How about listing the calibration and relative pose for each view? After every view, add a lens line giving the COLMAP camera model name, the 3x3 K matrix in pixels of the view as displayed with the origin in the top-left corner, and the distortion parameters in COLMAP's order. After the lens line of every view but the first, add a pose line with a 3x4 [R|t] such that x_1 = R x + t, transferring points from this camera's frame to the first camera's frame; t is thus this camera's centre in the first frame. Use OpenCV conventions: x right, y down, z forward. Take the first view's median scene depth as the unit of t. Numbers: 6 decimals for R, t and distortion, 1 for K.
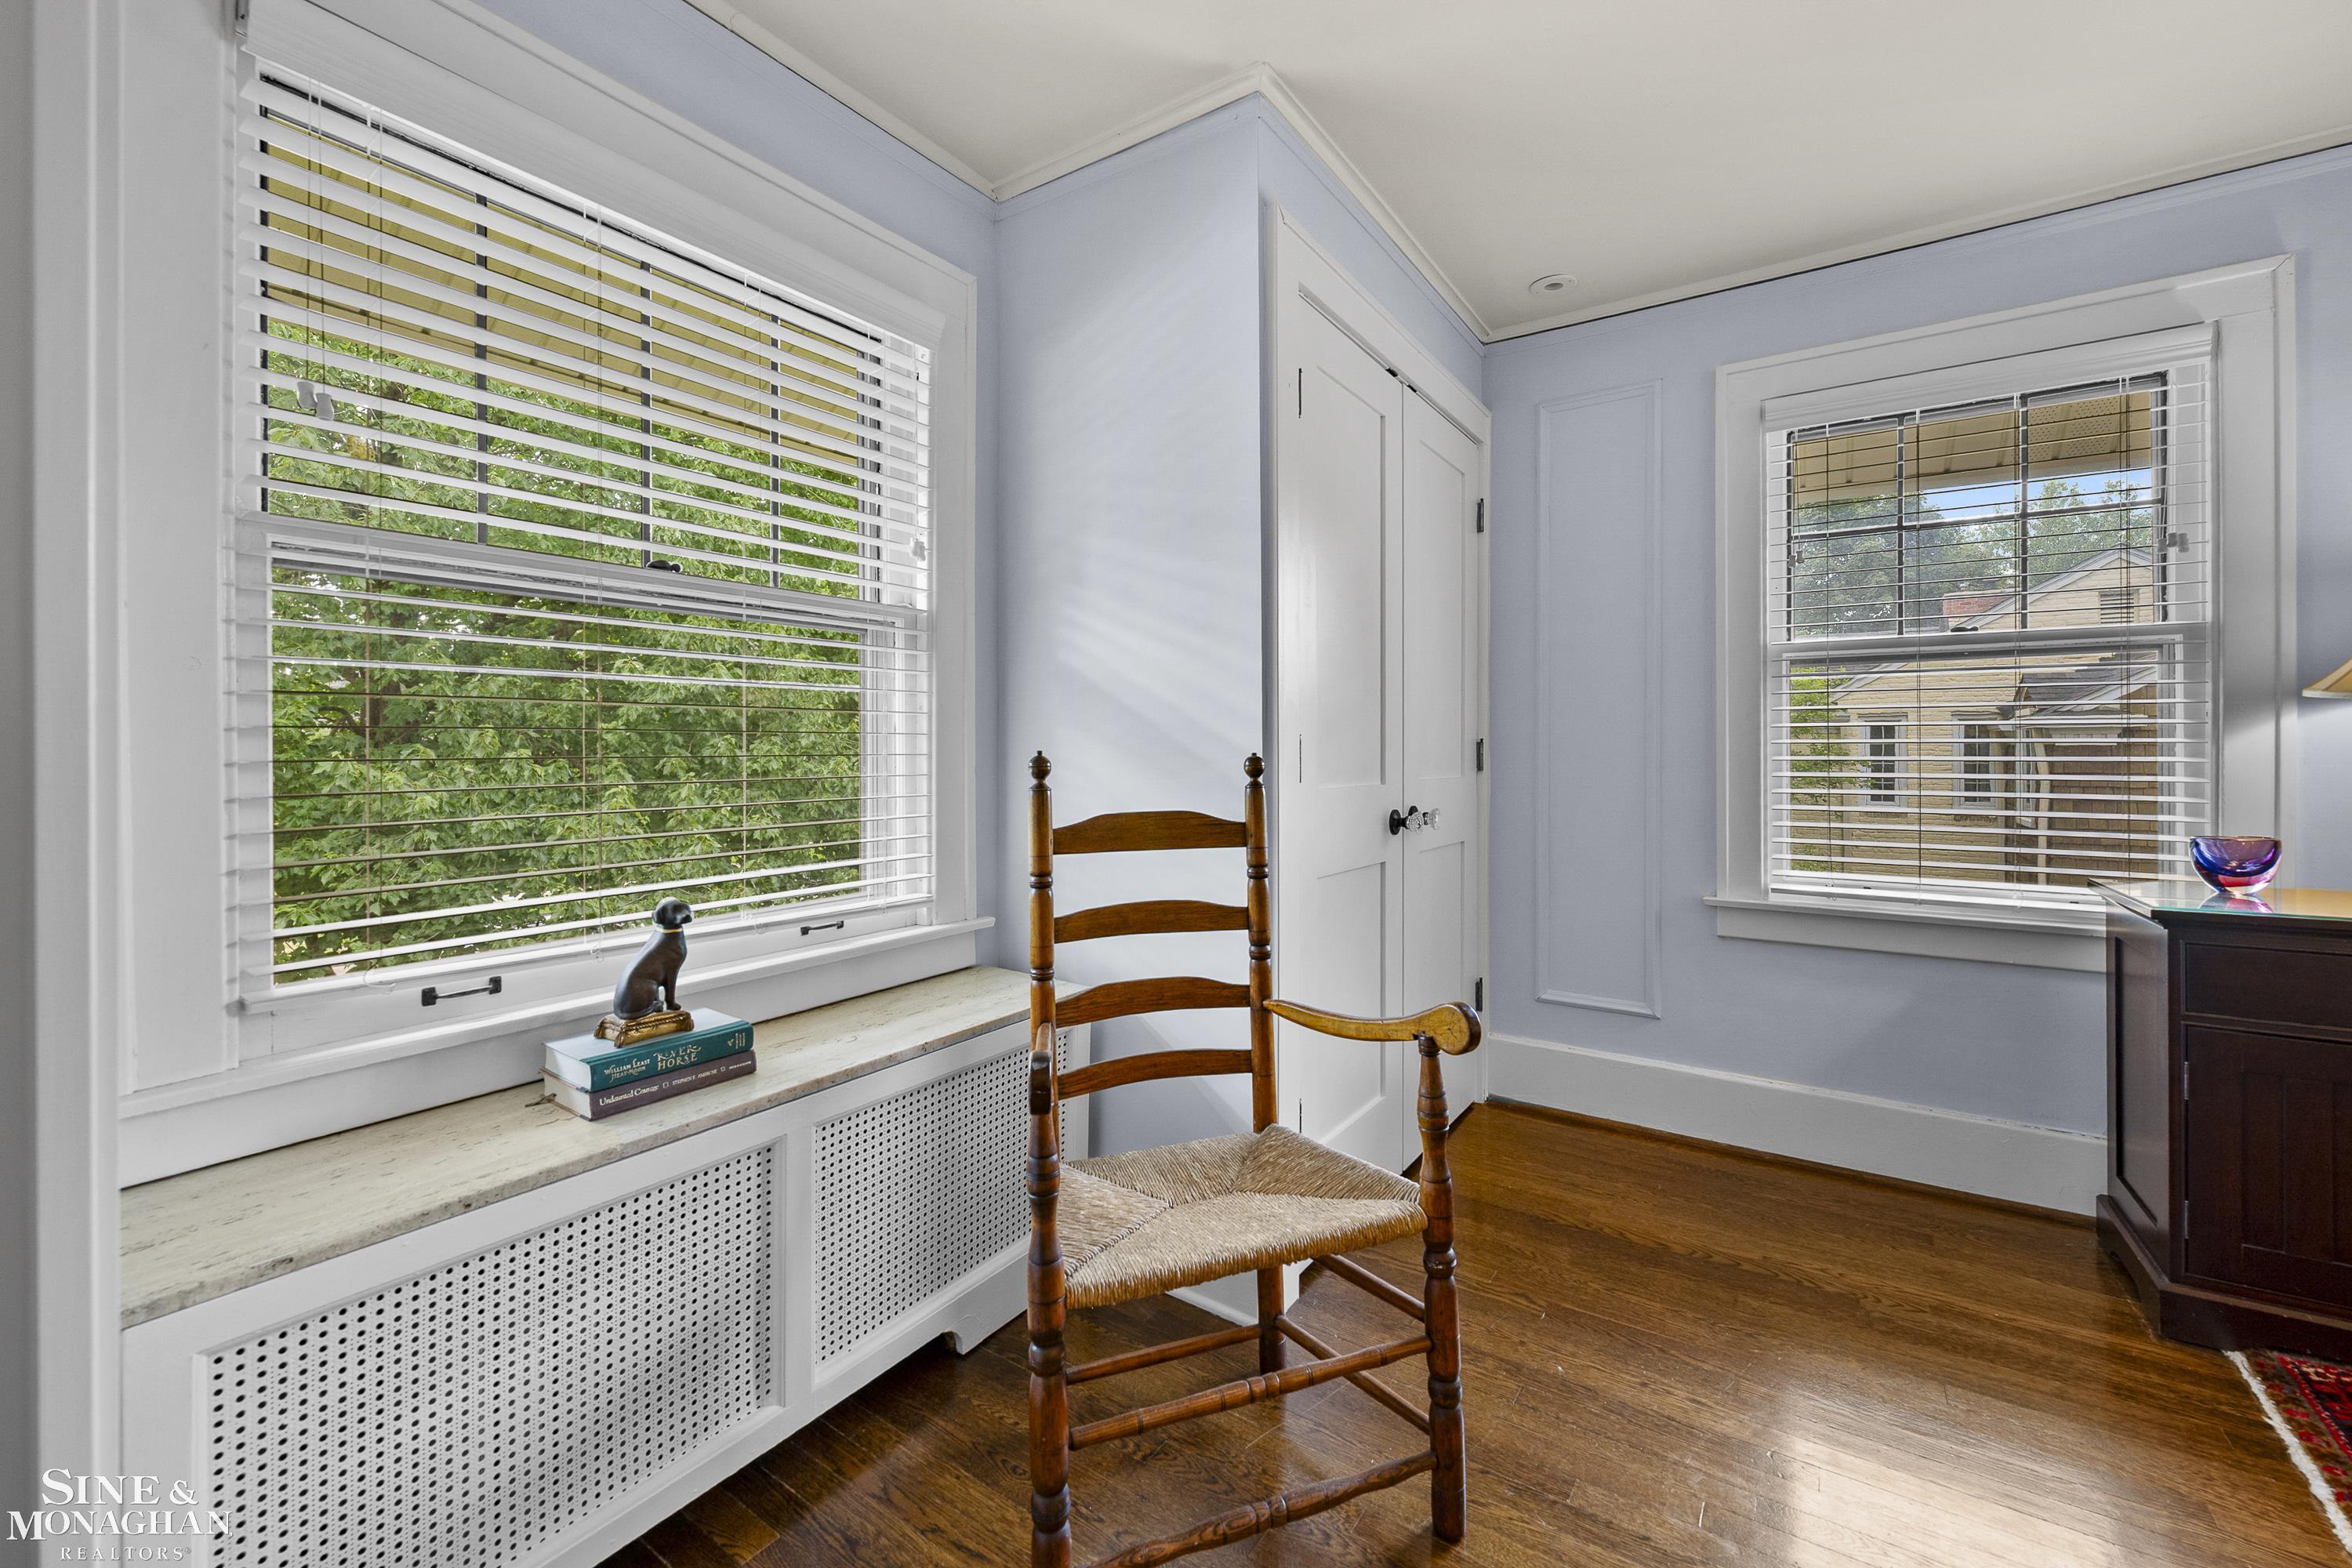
lens RADIAL K [[924.5, 0, 1187.3], [0, 924.5, 764.9], [0, 0, 1]] dist [-0.002081, 0.000049]
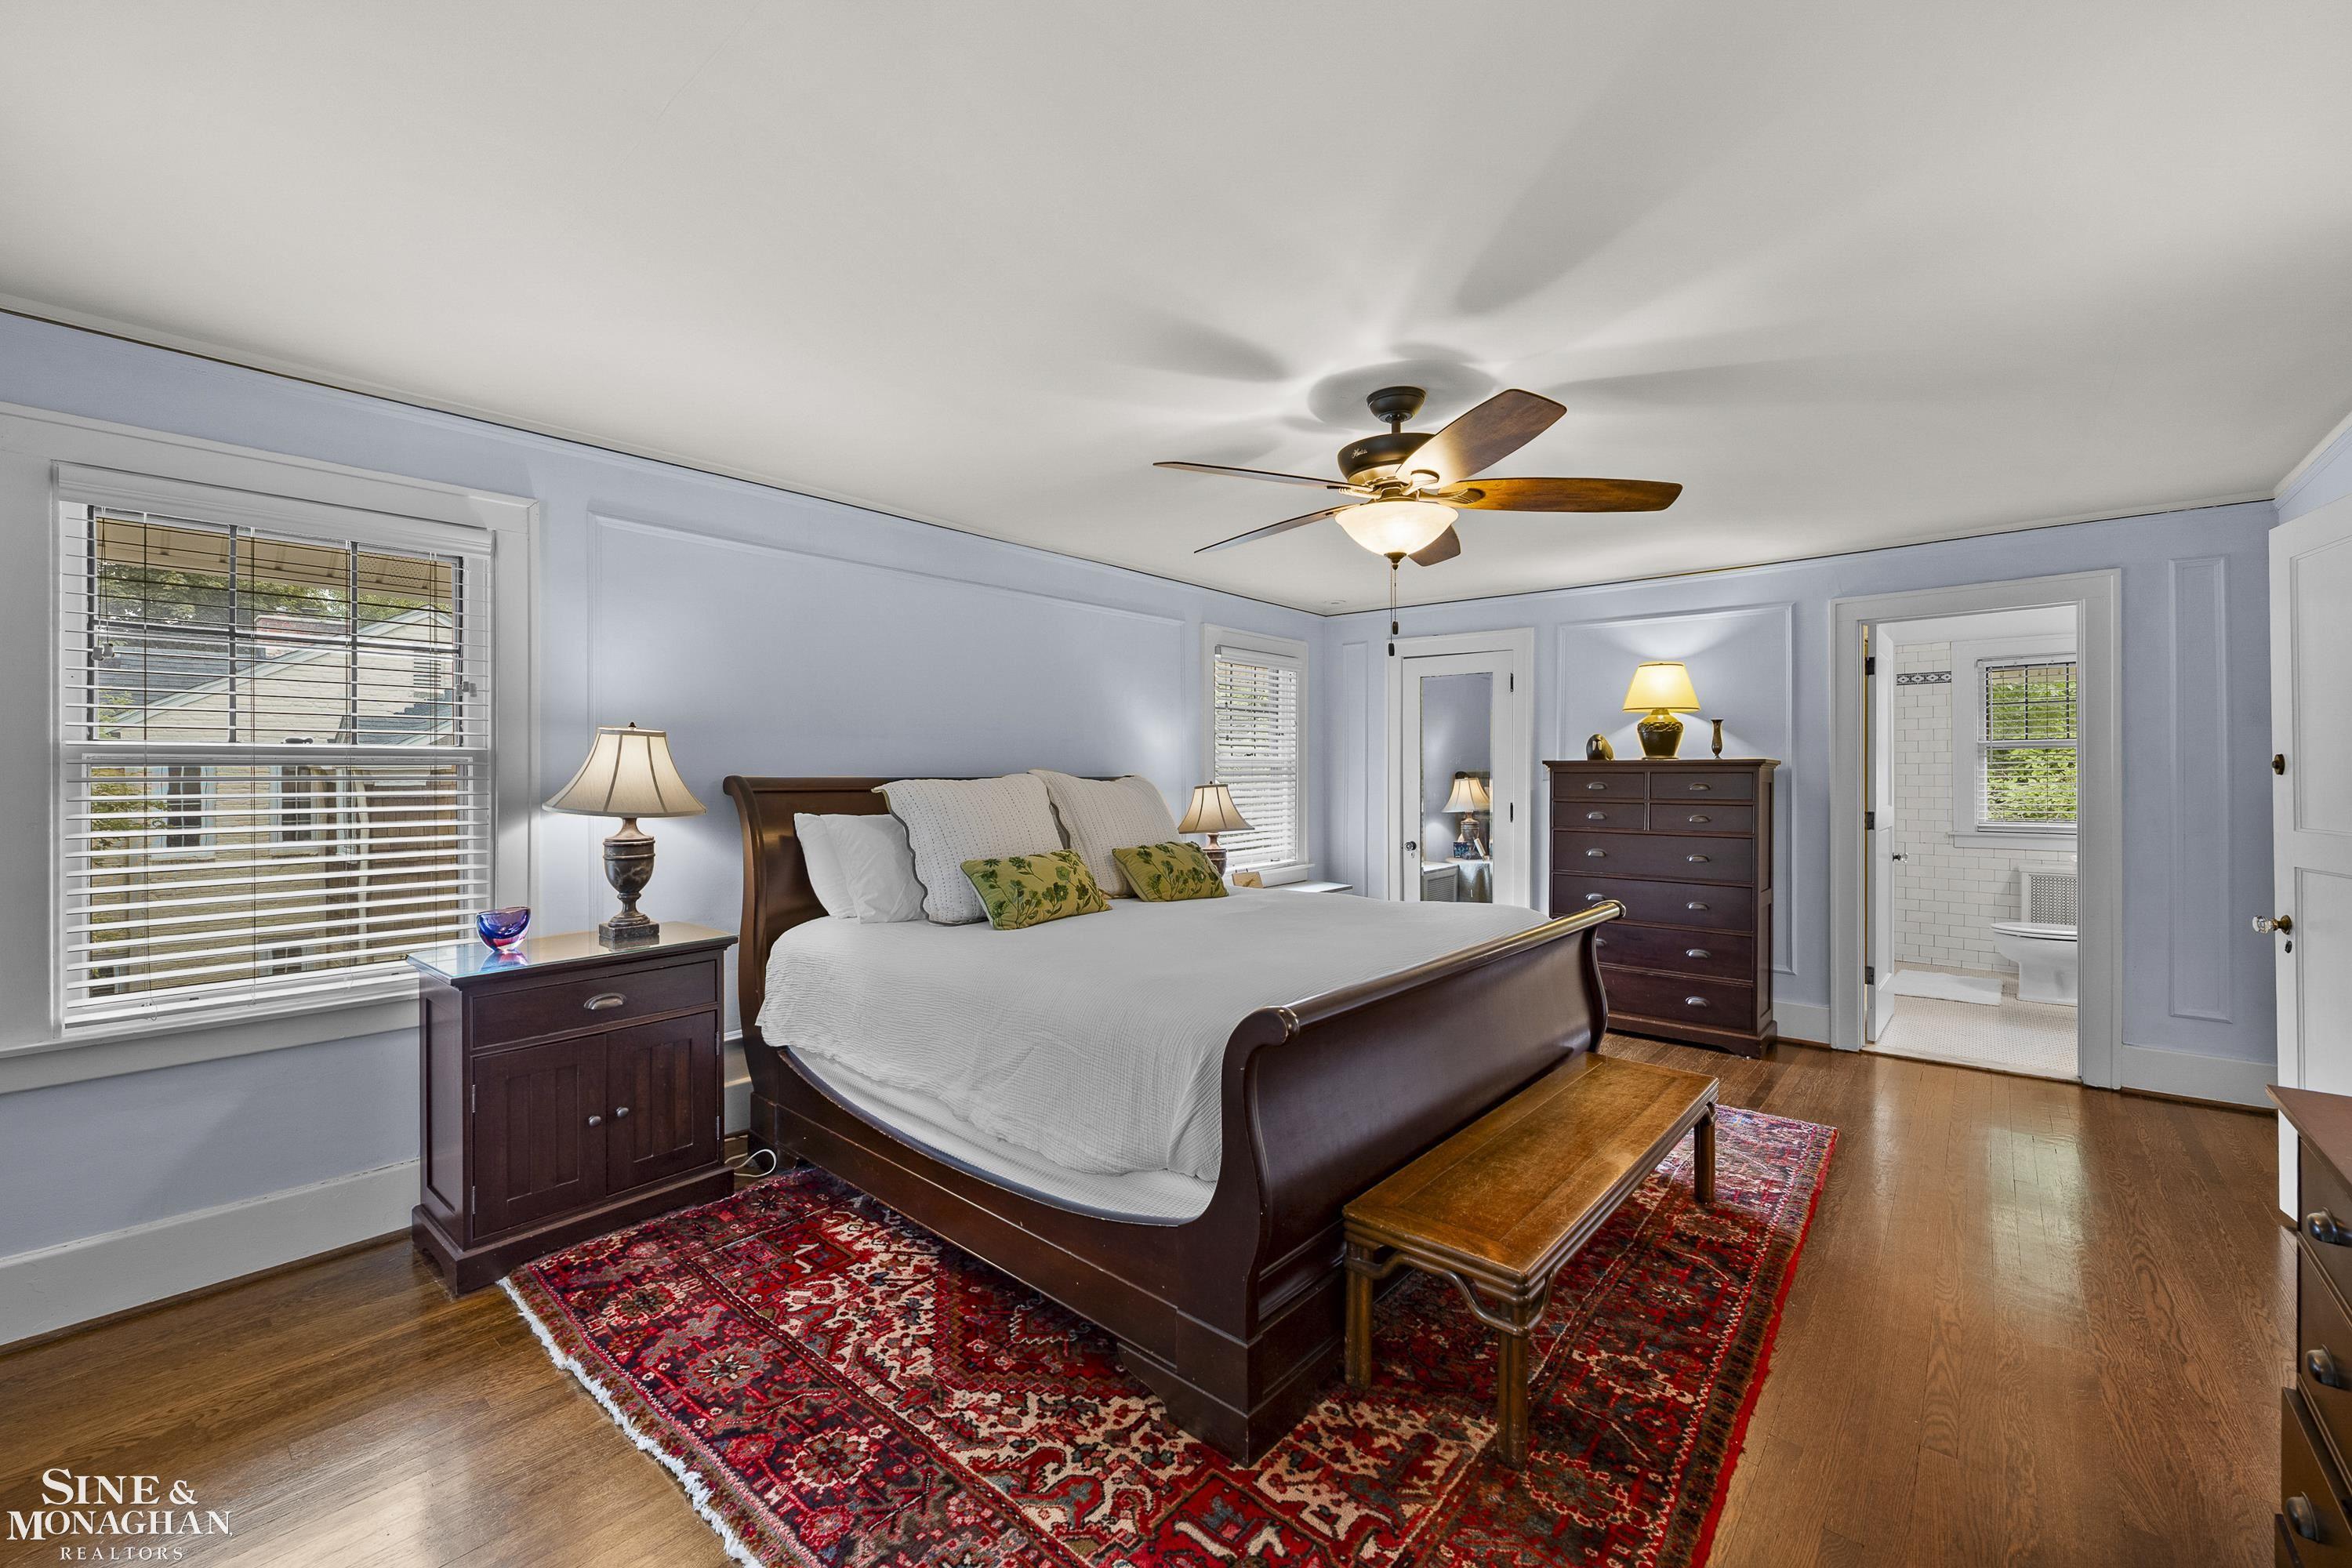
lens RADIAL K [[924.5, 0, 1186.5], [0, 924.5, 780.4], [0, 0, 1]] dist [-0.002081, 0.000049]
pose [[0.093500, 0.002744, 0.995616, -0.155923], [0.000577, 0.999996, -0.002810, -0.106691], [-0.995619, 0.000838, 0.093498, -0.155214]]
